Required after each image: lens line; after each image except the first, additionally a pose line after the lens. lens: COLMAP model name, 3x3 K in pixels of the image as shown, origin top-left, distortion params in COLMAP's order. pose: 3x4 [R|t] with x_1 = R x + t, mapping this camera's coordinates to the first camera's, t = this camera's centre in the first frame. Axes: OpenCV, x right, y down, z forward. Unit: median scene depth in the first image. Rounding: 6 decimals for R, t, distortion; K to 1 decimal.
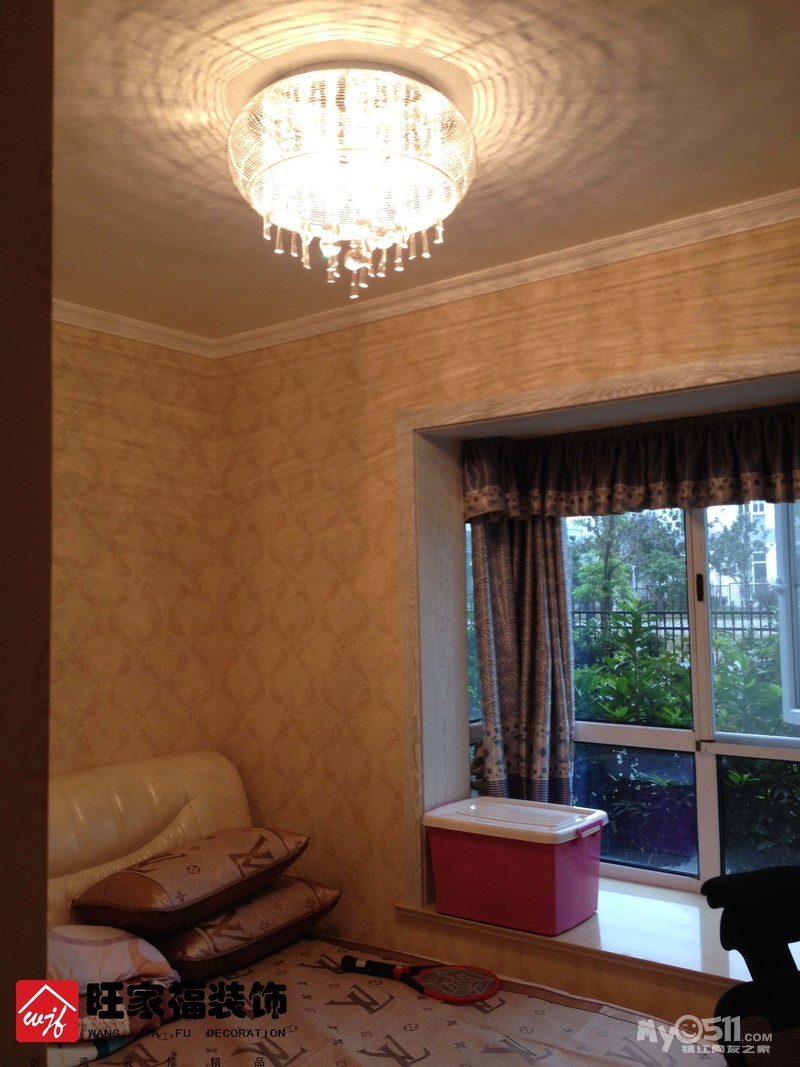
lens RADIAL K [[1009.9, 0, 400.0], [0, 1009.9, 533.5], [0, 0, 1]] dist [0.151104, -0.337113]
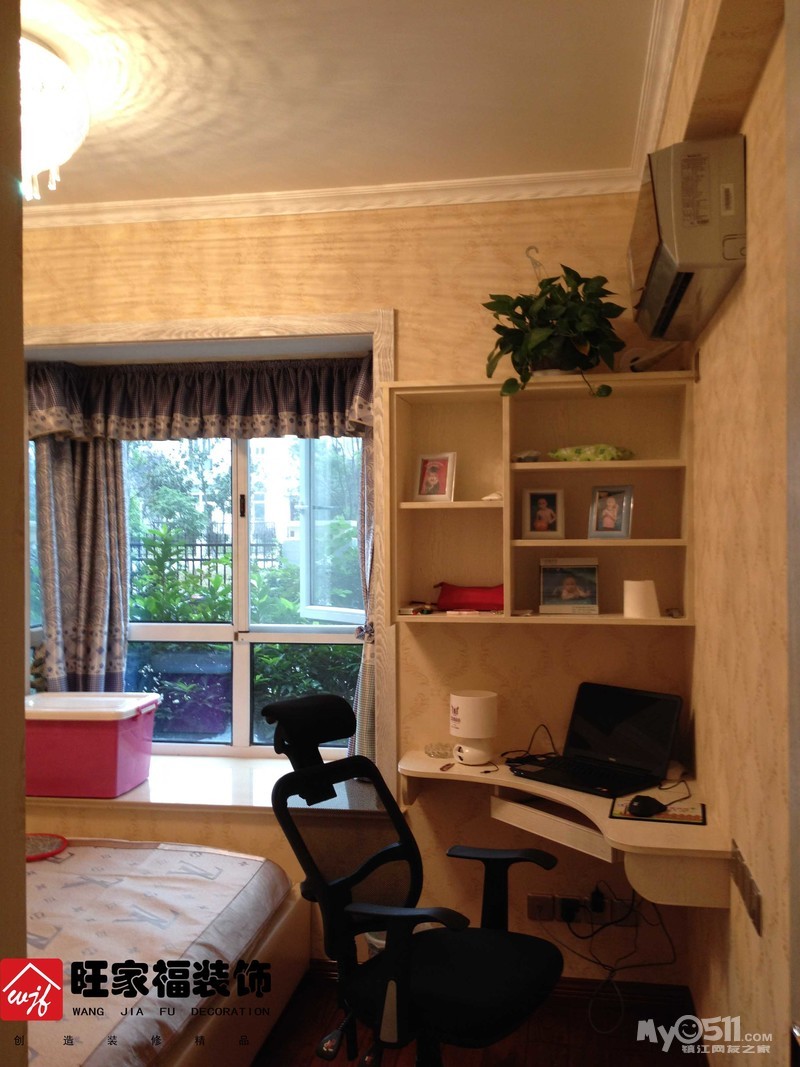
lens RADIAL K [[1009.9, 0, 400.0], [0, 1009.9, 533.5], [0, 0, 1]] dist [0.151104, -0.337113]
pose [[0.888045, 0.012479, 0.459588, -0.096841], [-0.040516, 0.997867, 0.051193, 0.018687], [-0.457969, -0.064083, 0.886656, -0.154932]]
